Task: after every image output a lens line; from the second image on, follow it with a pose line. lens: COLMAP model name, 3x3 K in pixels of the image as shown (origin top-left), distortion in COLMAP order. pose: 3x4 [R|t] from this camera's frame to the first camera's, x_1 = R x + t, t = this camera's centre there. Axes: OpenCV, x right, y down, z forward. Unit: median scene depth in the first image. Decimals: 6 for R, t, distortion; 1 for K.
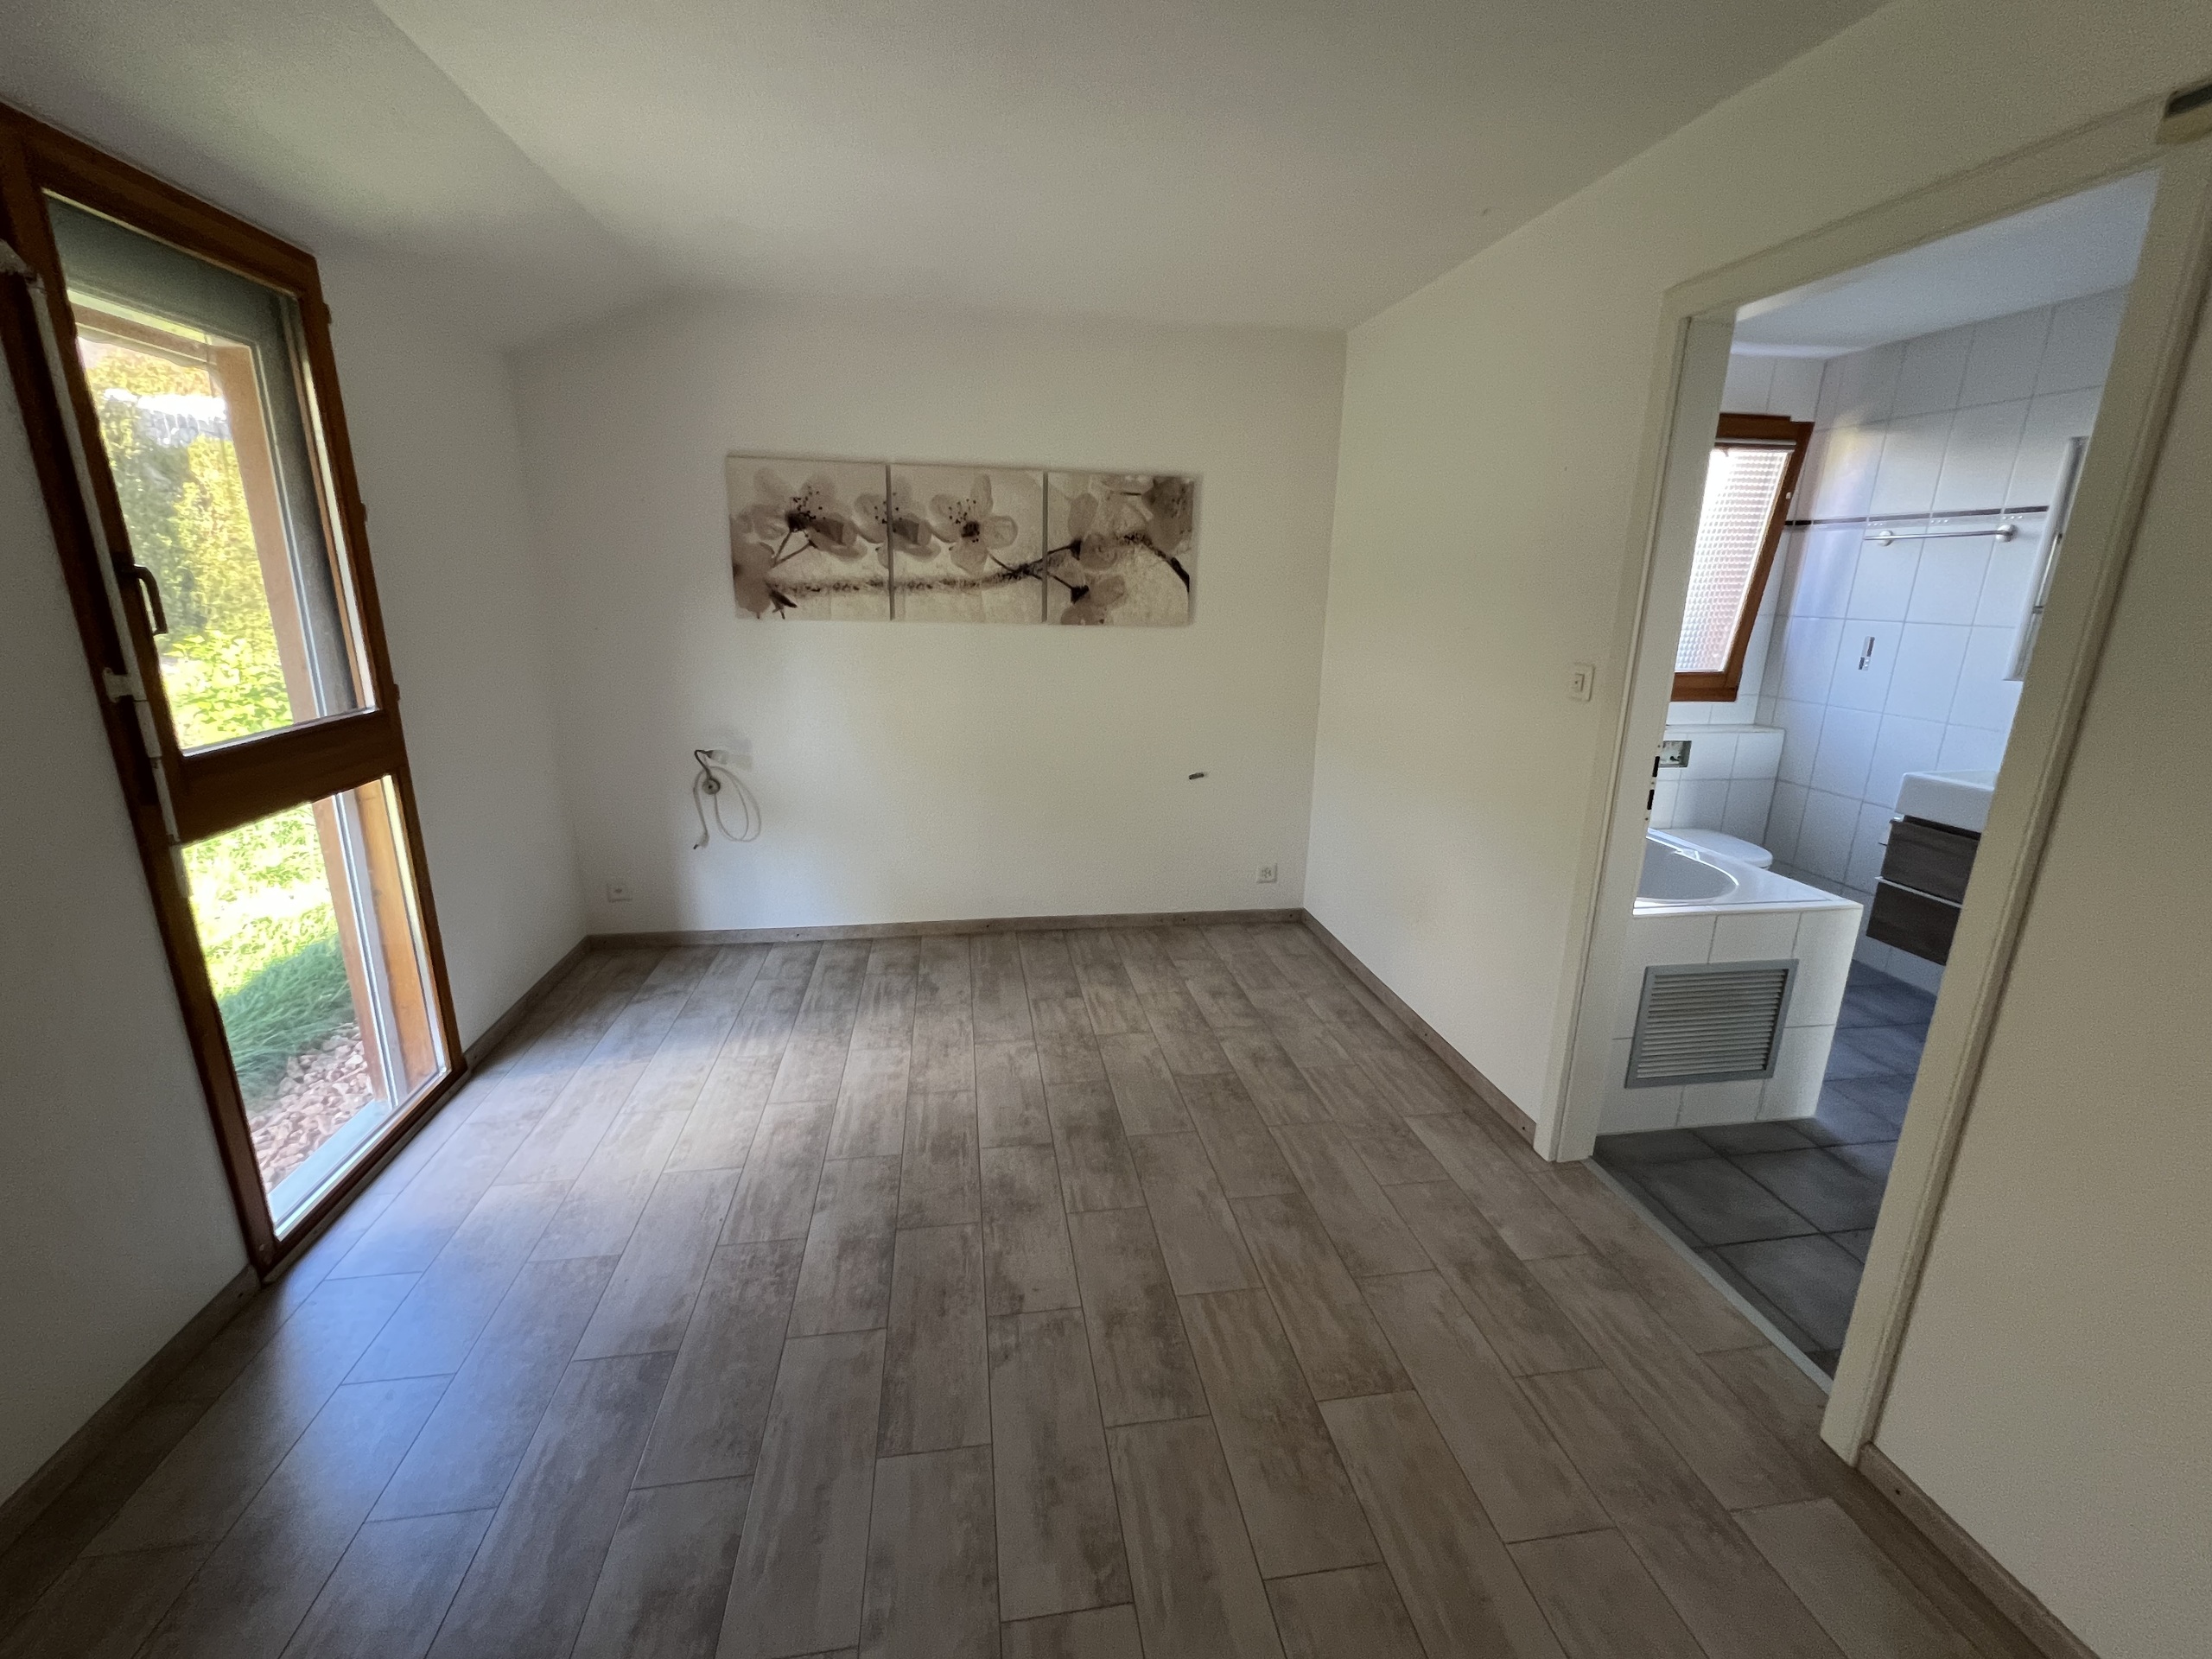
lens RADIAL K [[940.2, 0, 1106.0], [0, 940.2, 829.5], [0, 0, 1]] dist [0.001672, 0.000079]
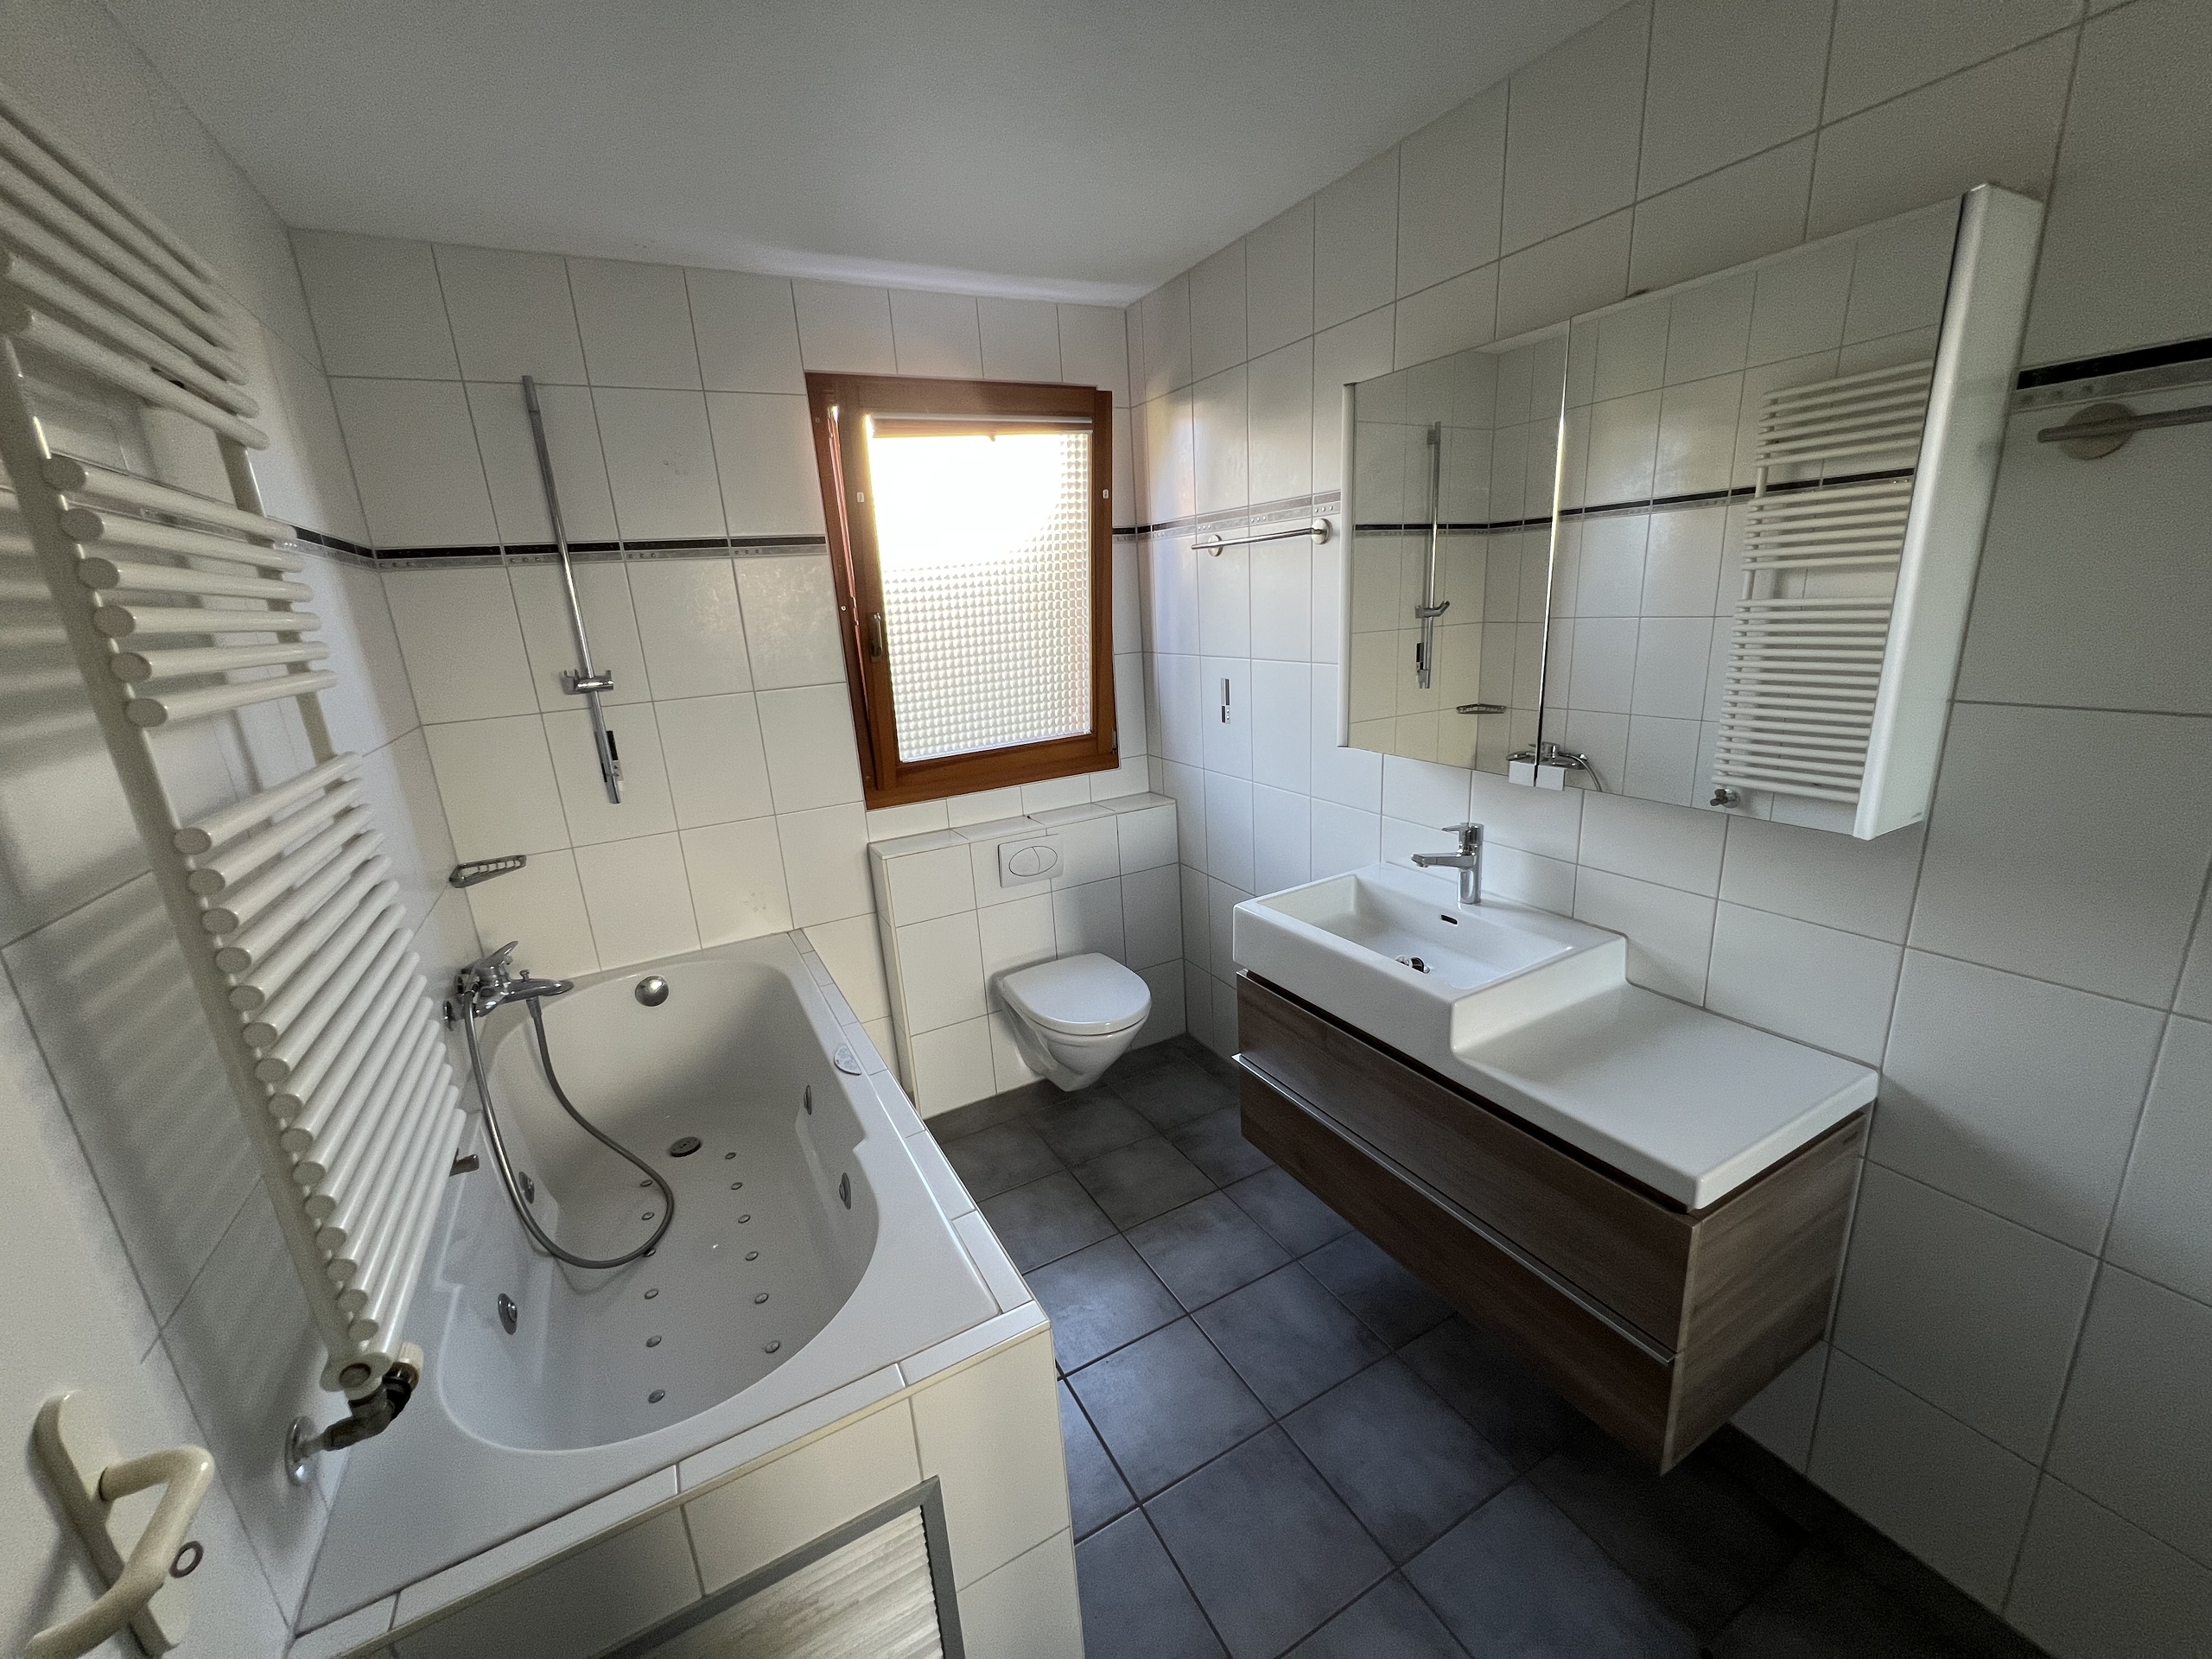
lens RADIAL K [[878.7, 0, 1106.0], [0, 878.7, 829.5], [0, 0, 1]] dist [-0.000770, -0.000009]
pose [[0.938605, -0.158431, 0.306464, 0.482659], [0.159986, 0.986912, 0.020209, -0.113951], [-0.305655, 0.030062, 0.951668, 0.367188]]
